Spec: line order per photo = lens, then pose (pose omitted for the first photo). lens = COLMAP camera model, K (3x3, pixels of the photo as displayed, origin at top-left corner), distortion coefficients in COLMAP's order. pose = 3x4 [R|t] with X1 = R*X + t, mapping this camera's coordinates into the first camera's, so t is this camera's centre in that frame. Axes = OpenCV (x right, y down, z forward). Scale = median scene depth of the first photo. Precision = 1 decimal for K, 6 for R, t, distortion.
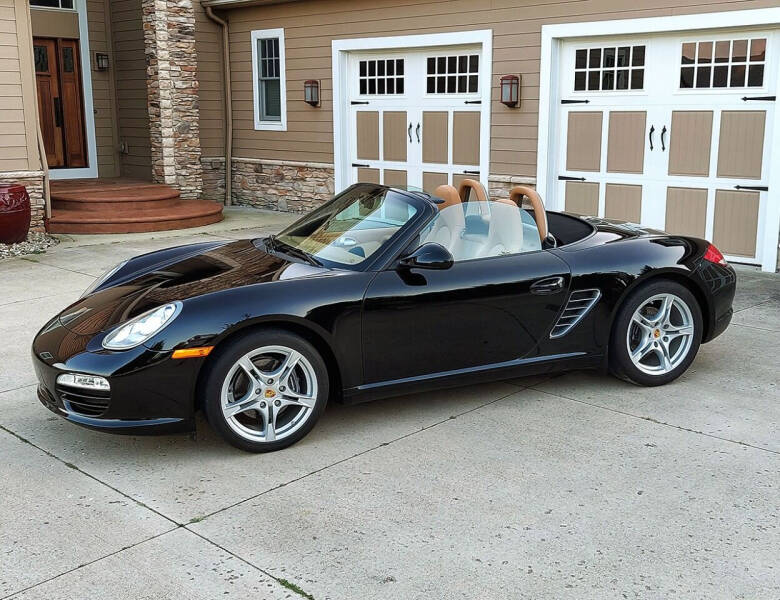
lens RADIAL K [[936.0, 0, 399.6], [0, 936.0, 298.6], [0, 0, 1]] dist [0.171050, -0.380718]
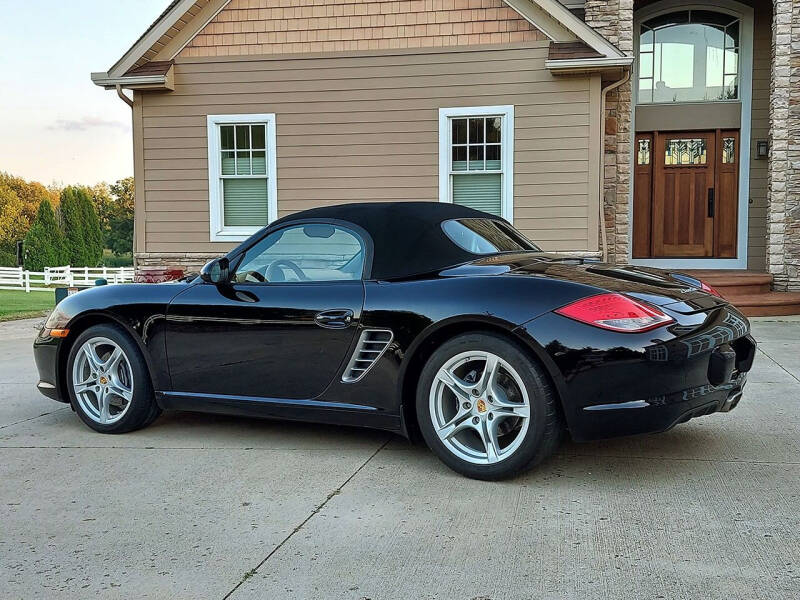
lens RADIAL K [[953.8, 0, 400.0], [0, 953.8, 300.0], [0, 0, 1]] dist [0.178862, -0.403153]
pose [[0.541803, 0.052893, -0.838839, 0.417119], [-0.160649, 0.986135, -0.041582, -0.001539], [0.825010, 0.157287, 0.542789, 0.260448]]
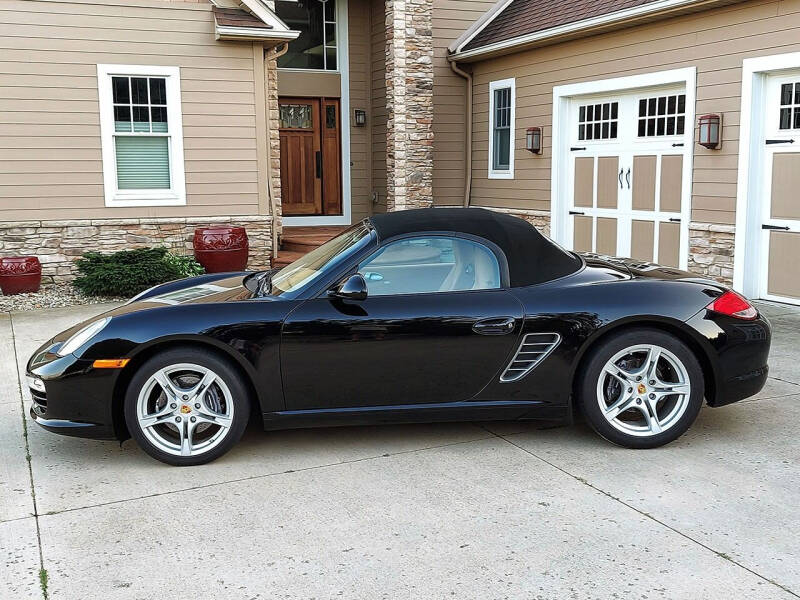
lens RADIAL K [[953.8, 0, 400.0], [0, 953.8, 300.0], [0, 0, 1]] dist [0.178862, -0.403153]
pose [[0.925529, 0.044719, -0.376027, 0.194669], [-0.066932, 0.996687, -0.046212, 0.005133], [0.372715, 0.067939, 0.925456, 0.034637]]
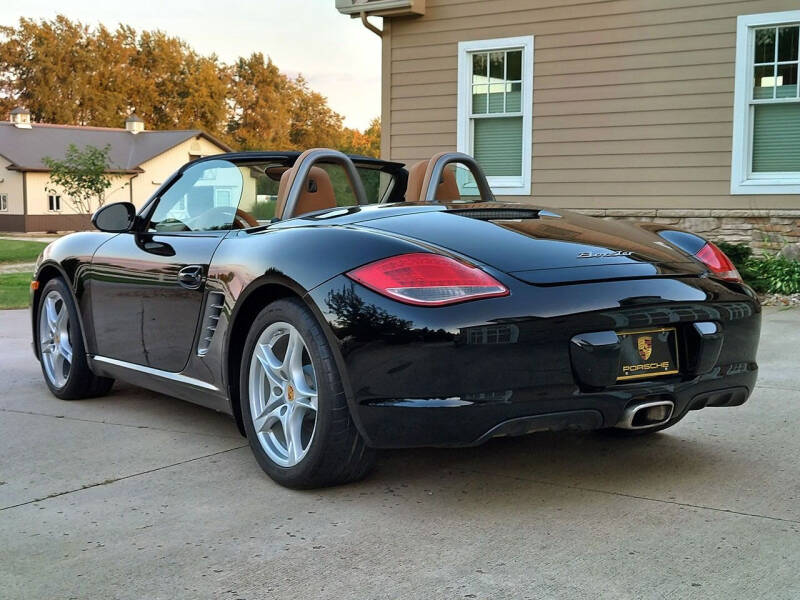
lens RADIAL K [[1160.3, 0, 400.0], [0, 1160.3, 300.0], [0, 0, 1]] dist [0.193323, -0.459940]
pose [[0.165126, 0.089837, -0.982172, 0.473409], [-0.198298, 0.978531, 0.056165, -0.034618], [0.966132, 0.185488, 0.179396, 0.452674]]
